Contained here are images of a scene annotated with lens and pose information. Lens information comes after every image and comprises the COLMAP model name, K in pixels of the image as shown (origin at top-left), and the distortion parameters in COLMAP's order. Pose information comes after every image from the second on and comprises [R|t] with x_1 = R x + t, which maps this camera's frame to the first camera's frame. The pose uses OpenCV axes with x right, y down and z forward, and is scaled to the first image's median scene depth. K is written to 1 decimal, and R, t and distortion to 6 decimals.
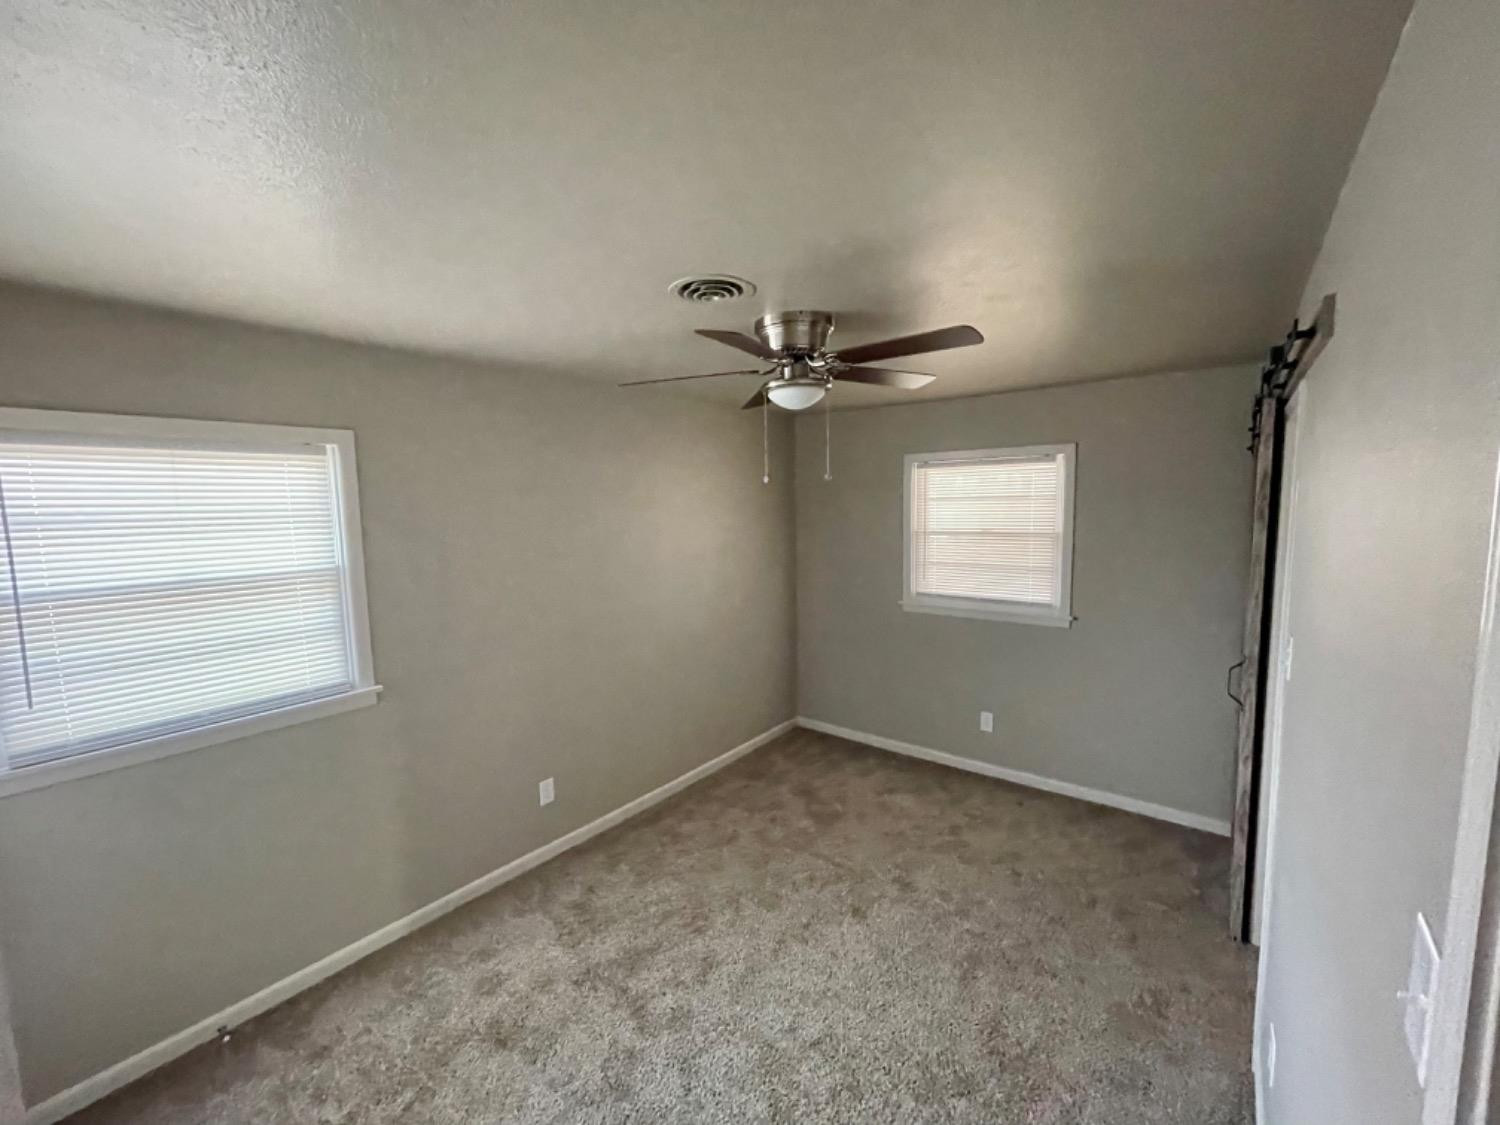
lens RADIAL K [[609.8, 0, 747.0], [0, 609.8, 565.7], [0, 0, 1]] dist [-0.005510, 0.000576]
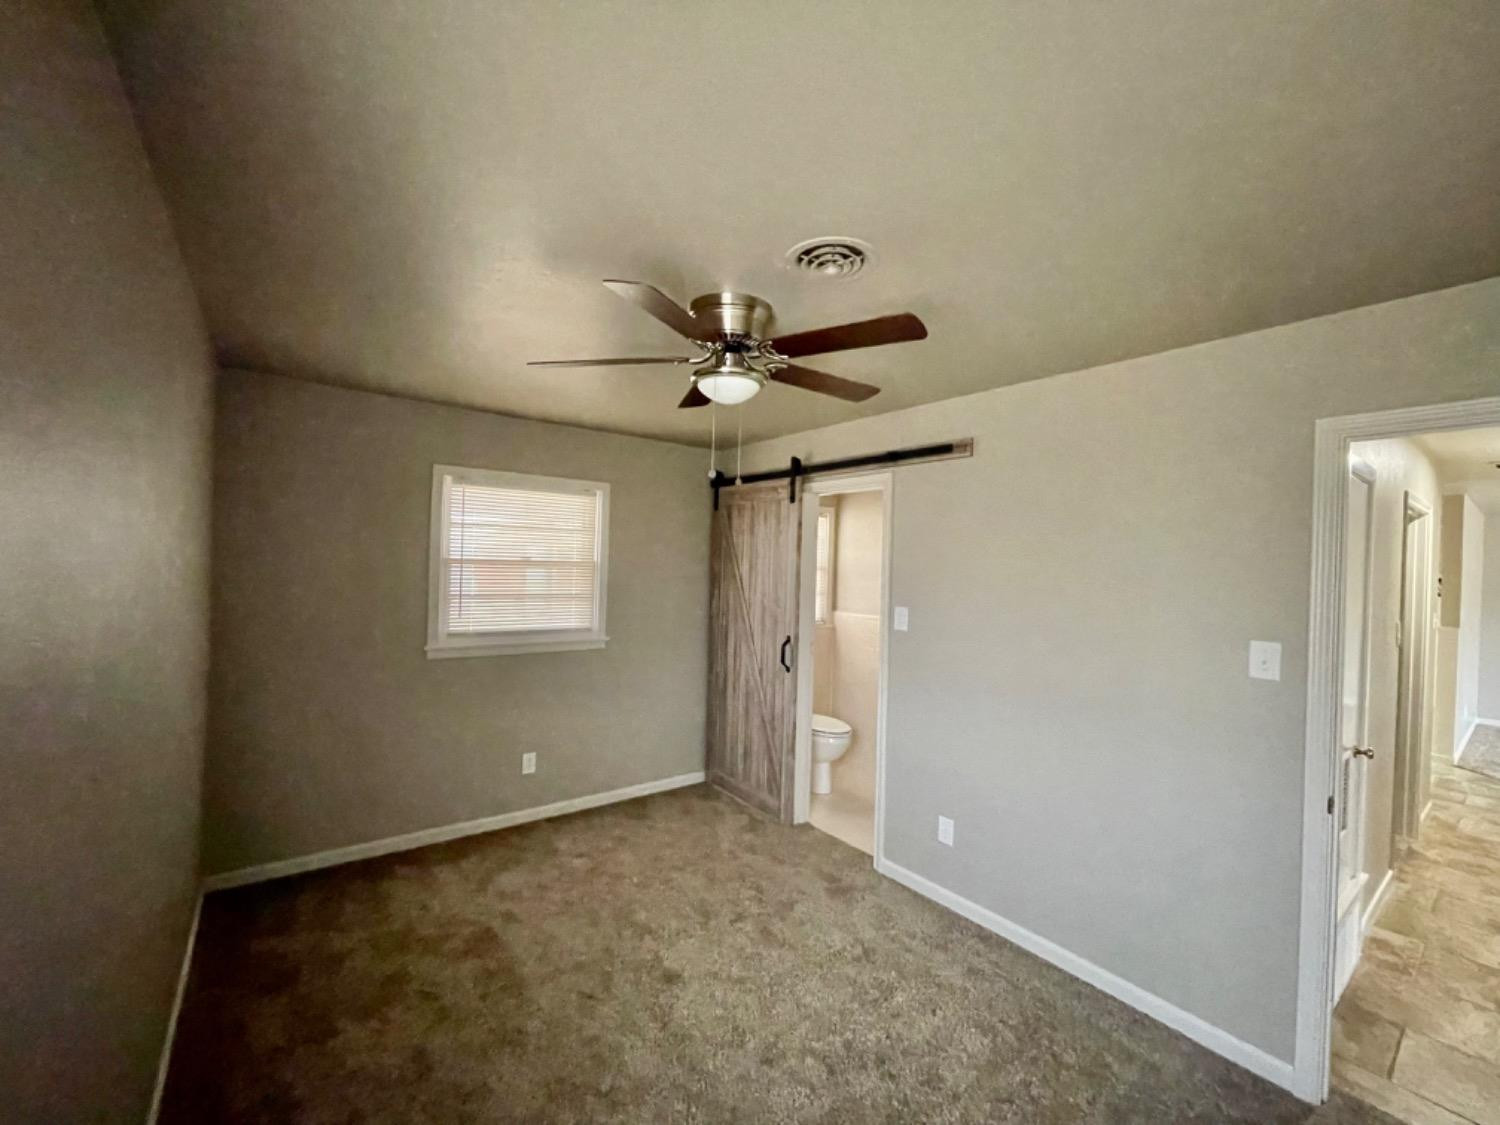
lens RADIAL K [[609.8, 0, 747.0], [0, 609.8, 565.7], [0, 0, 1]] dist [-0.005510, 0.000576]
pose [[0.243380, 0.023554, 0.969645, -0.467603], [0.063348, 0.997185, -0.040123, 0.013263], [-0.967860, 0.071190, 0.241202, 0.454906]]
